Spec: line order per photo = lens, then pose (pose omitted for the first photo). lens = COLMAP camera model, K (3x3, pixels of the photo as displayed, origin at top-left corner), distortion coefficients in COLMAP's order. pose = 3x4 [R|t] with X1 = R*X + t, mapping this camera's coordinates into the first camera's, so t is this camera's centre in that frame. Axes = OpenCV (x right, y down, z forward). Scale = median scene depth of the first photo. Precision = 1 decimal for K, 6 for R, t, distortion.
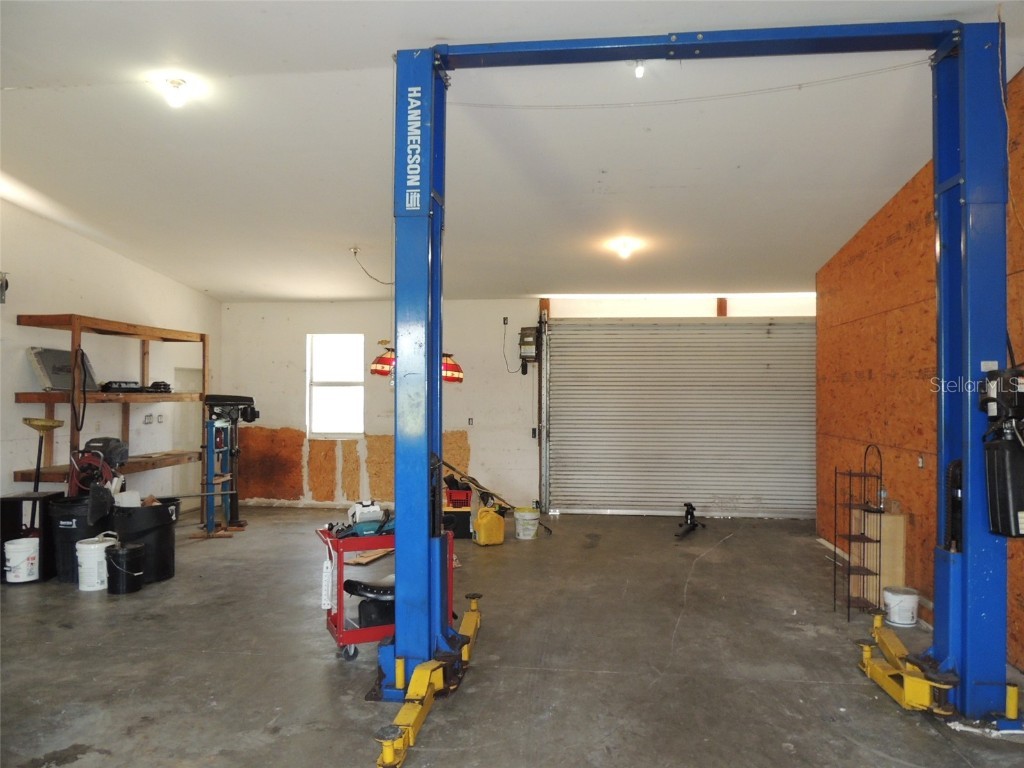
lens RADIAL K [[729.8, 0, 515.2], [0, 729.8, 385.6], [0, 0, 1]] dist [-0.019817, 0.002559]
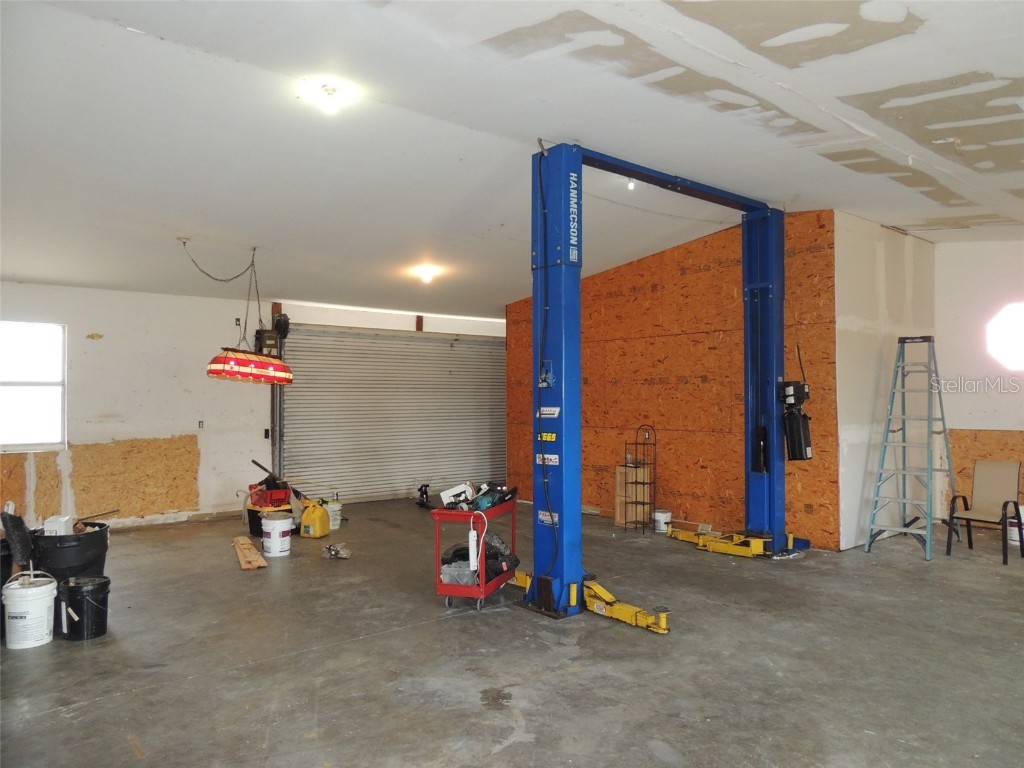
lens RADIAL K [[729.8, 0, 519.5], [0, 729.8, 387.5], [0, 0, 1]] dist [-0.019817, 0.002559]
pose [[0.683194, 0.004179, 0.730225, -0.808644], [-0.003886, 0.999990, -0.002087, 0.002020], [-0.730227, -0.001412, 0.683203, 0.080877]]
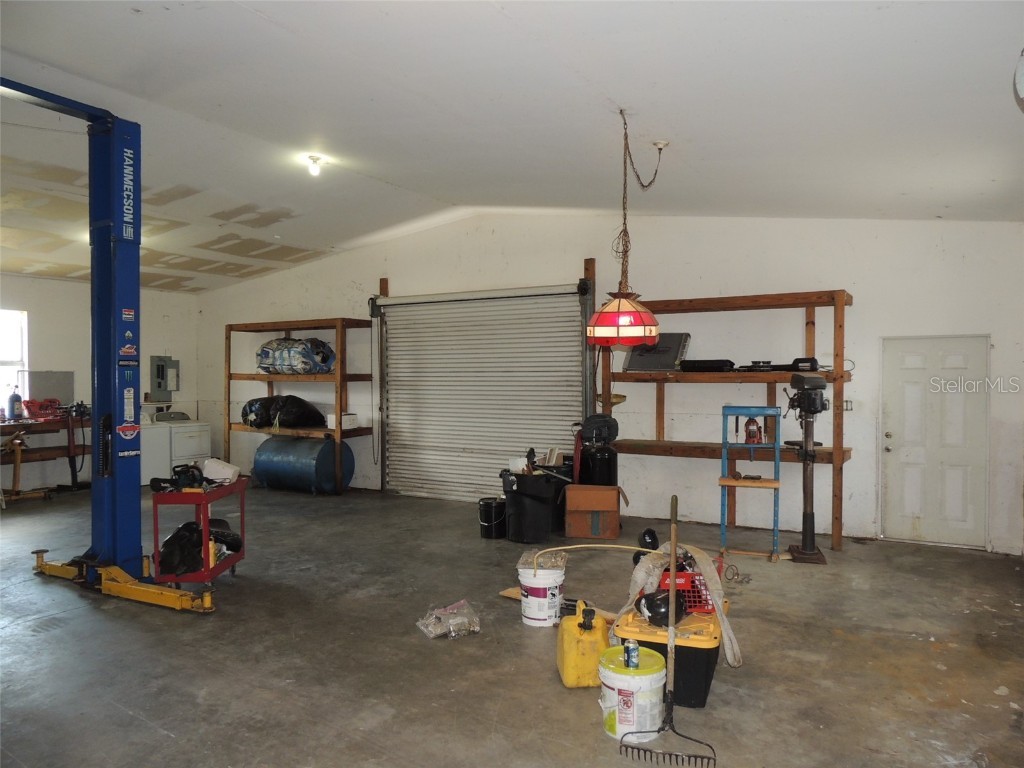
lens RADIAL K [[729.8, 0, 519.8], [0, 729.8, 386.5], [0, 0, 1]] dist [-0.019817, 0.002559]
pose [[-0.399930, 0.008113, -0.916510, 0.556128], [0.010270, 0.999938, 0.004370, 0.028258], [0.916488, -0.007665, -0.399989, 1.536476]]
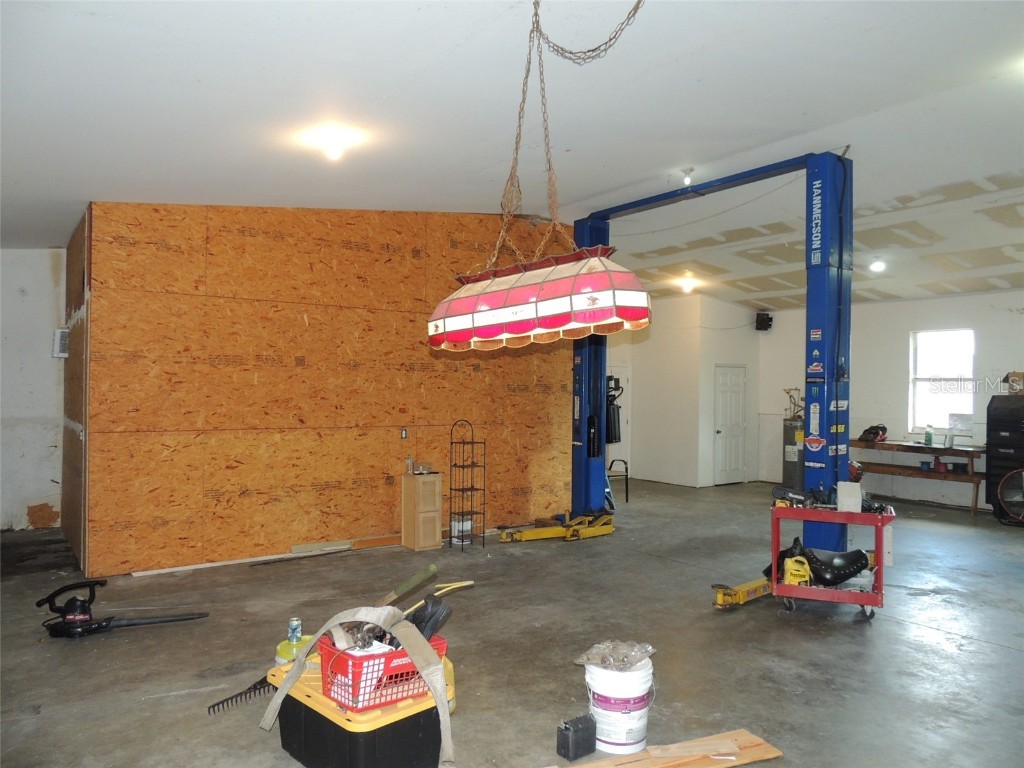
lens RADIAL K [[729.8, 0, 520.7], [0, 729.8, 383.0], [0, 0, 1]] dist [-0.019817, 0.002559]
pose [[-0.678596, -0.007287, 0.734476, -0.535557], [-0.024061, 0.999635, -0.012312, 0.023542], [-0.734118, -0.026027, -0.678523, 1.675361]]
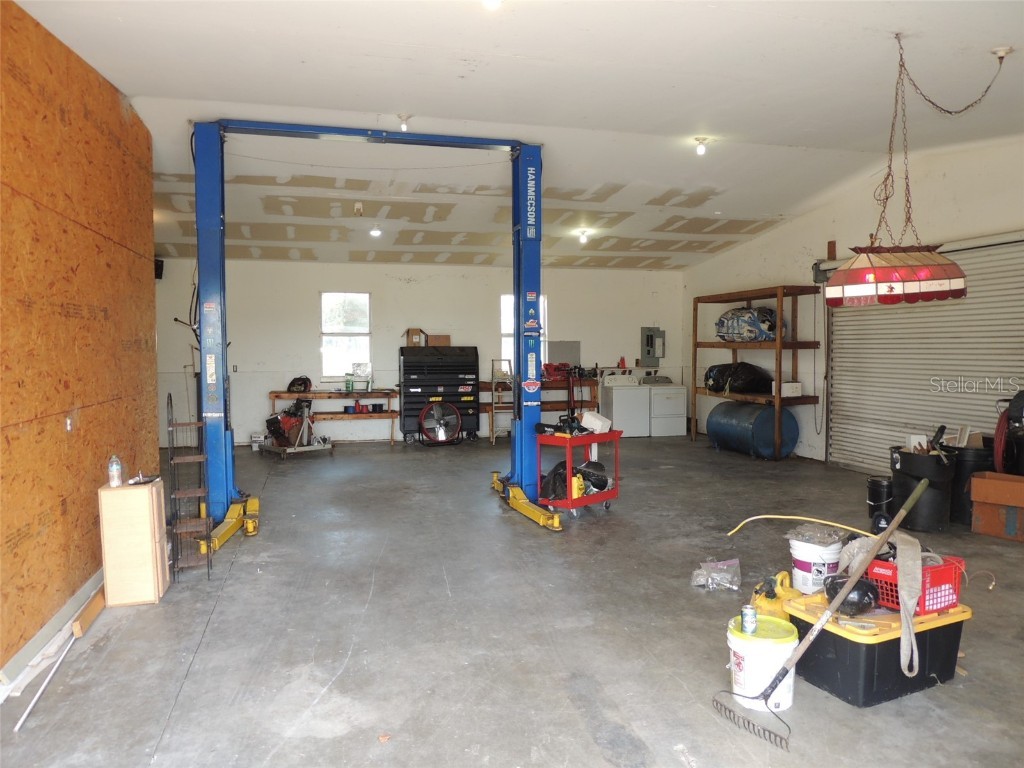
lens RADIAL K [[729.8, 0, 515.6], [0, 729.8, 384.8], [0, 0, 1]] dist [-0.019817, 0.002559]
pose [[-0.925695, 0.019314, -0.377778, 0.391351], [0.005376, 0.999267, 0.037914, 0.035457], [0.378234, 0.033066, -0.925119, 1.815769]]
